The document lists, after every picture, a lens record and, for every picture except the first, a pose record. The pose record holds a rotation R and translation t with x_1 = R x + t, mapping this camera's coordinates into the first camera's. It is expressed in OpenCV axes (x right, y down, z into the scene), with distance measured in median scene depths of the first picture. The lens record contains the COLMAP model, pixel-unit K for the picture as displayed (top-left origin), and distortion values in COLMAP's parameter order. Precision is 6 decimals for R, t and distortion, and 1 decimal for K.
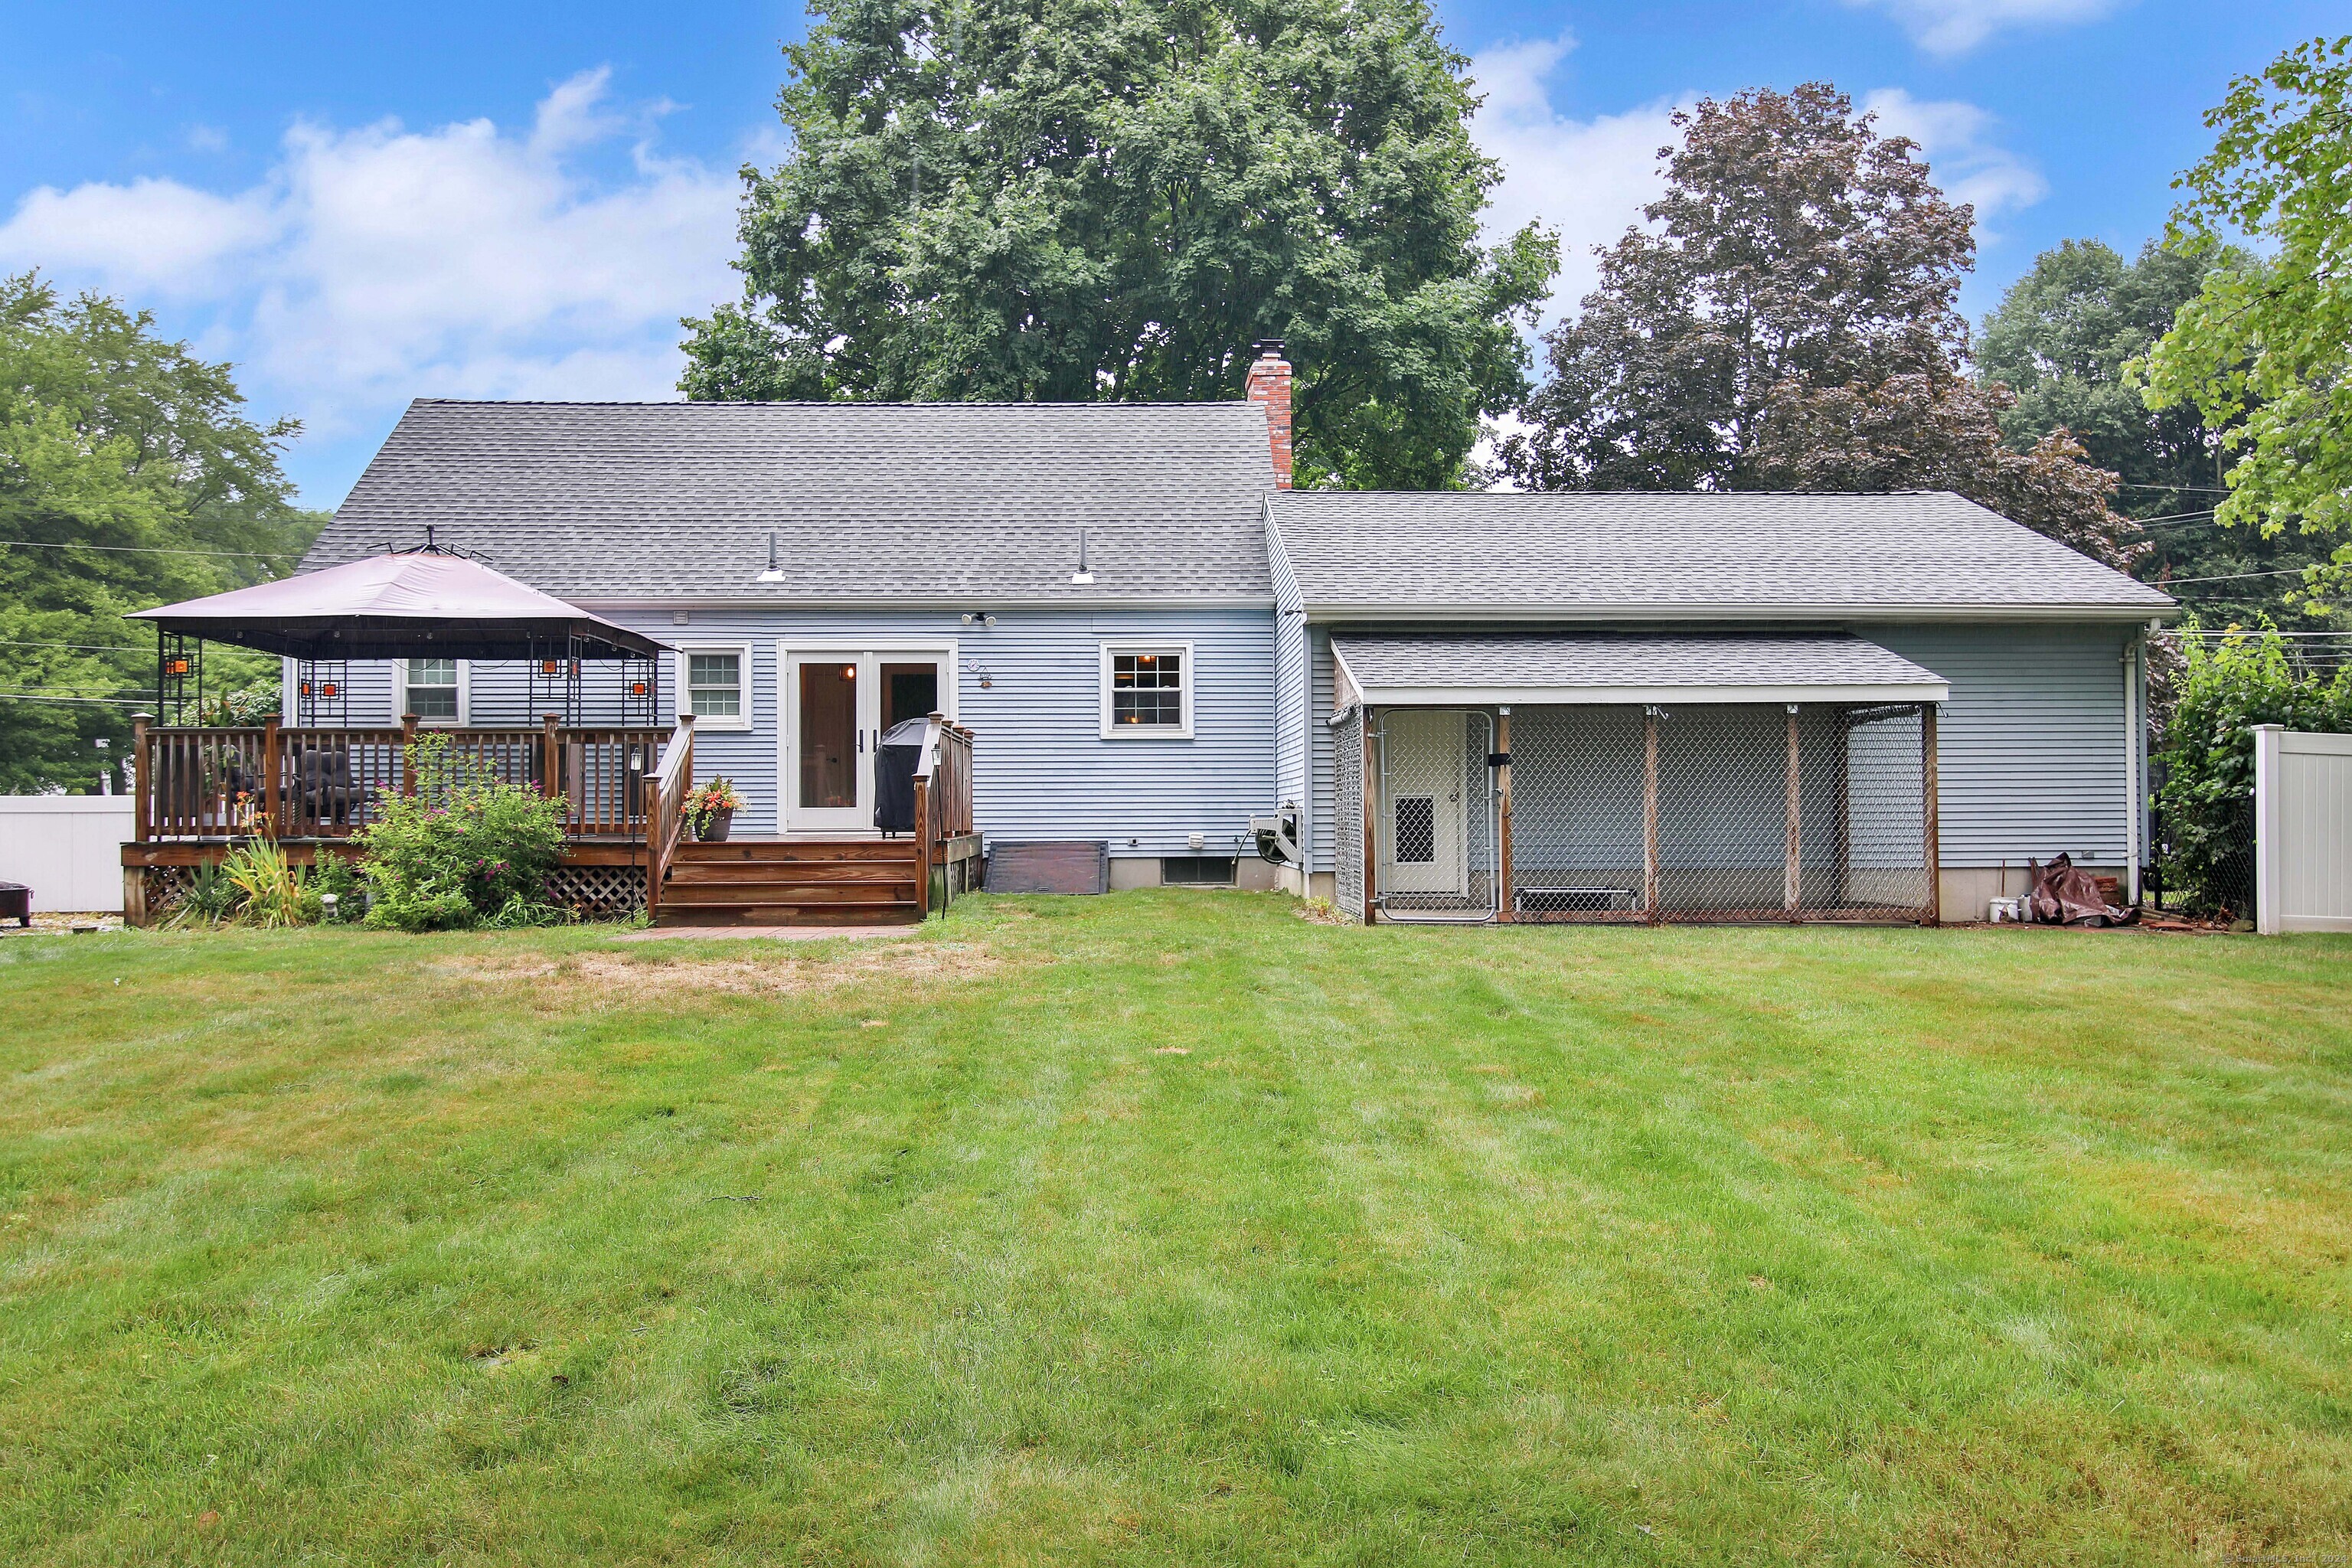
lens RADIAL K [[1828.9, 0, 1171.3], [0, 1828.9, 811.6], [0, 0, 1]] dist [-0.002796, -0.005502]
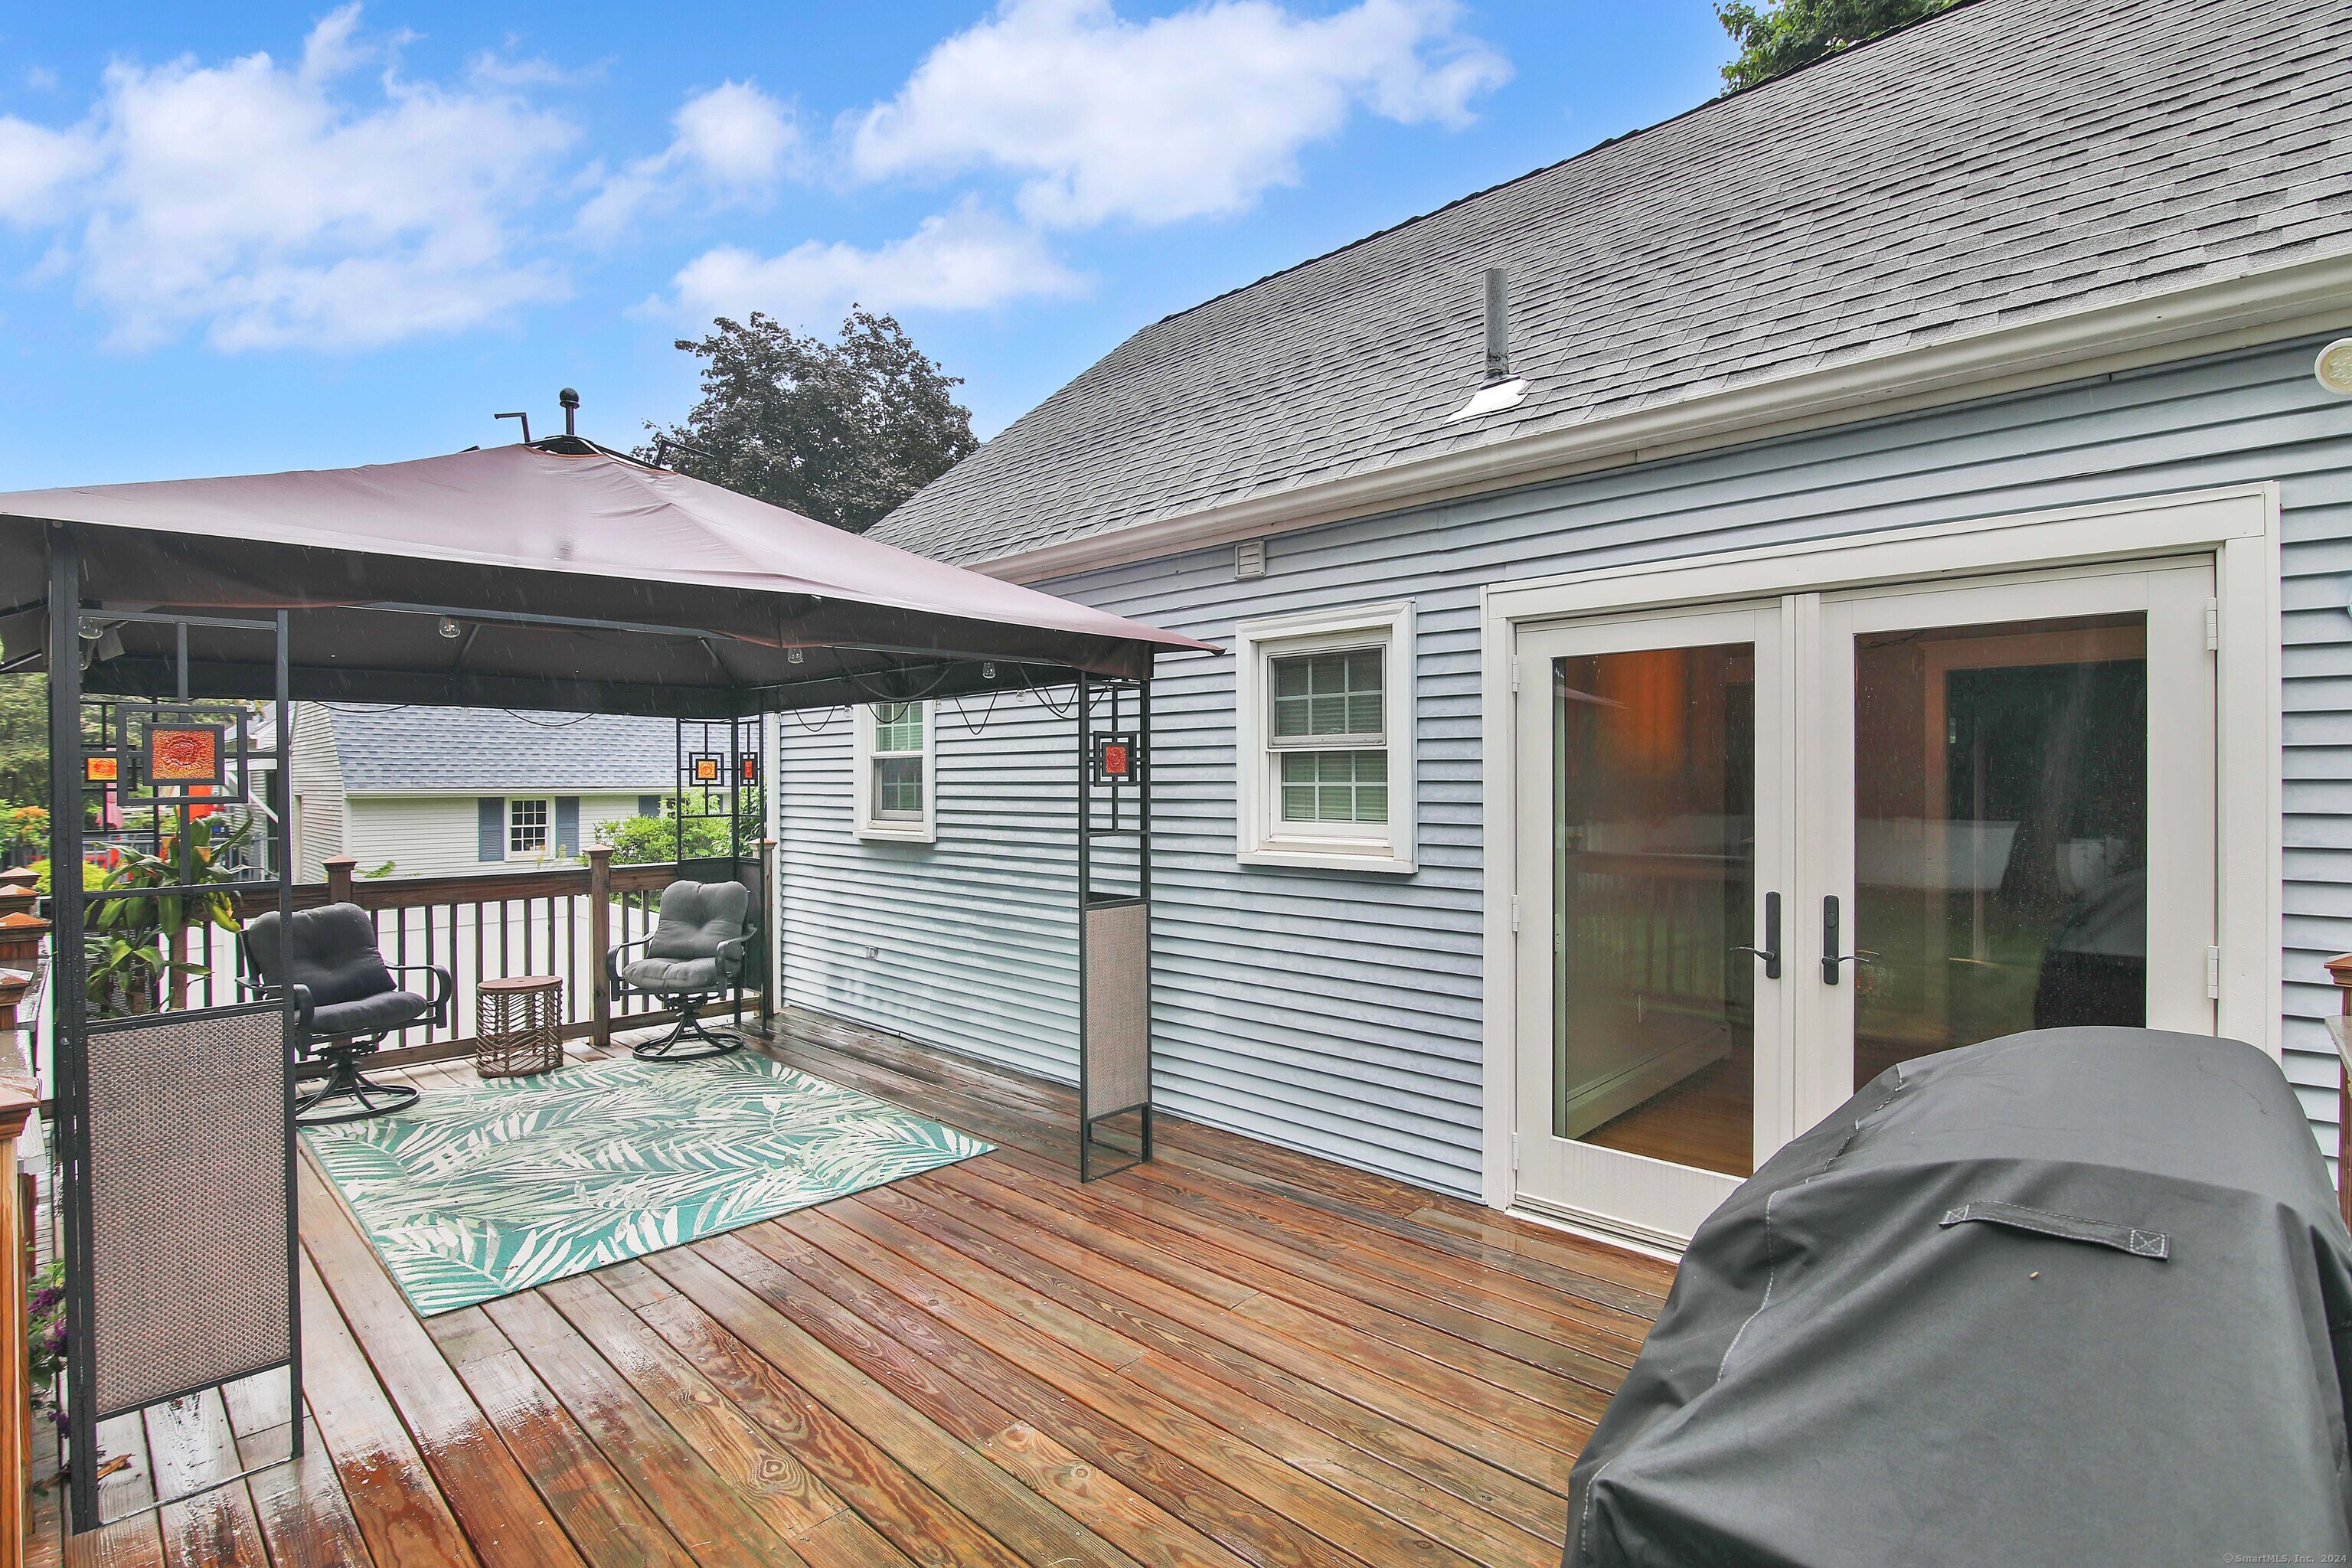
lens RADIAL K [[1114.9, 0, 1198.5], [0, 1114.9, 773.5], [0, 0, 1]] dist [-0.000651, -0.000523]
pose [[0.720633, -0.003836, -0.693306, -0.118009], [0.004429, 0.999990, -0.000930, -0.062334], [0.693303, -0.002401, 0.720642, 0.828912]]
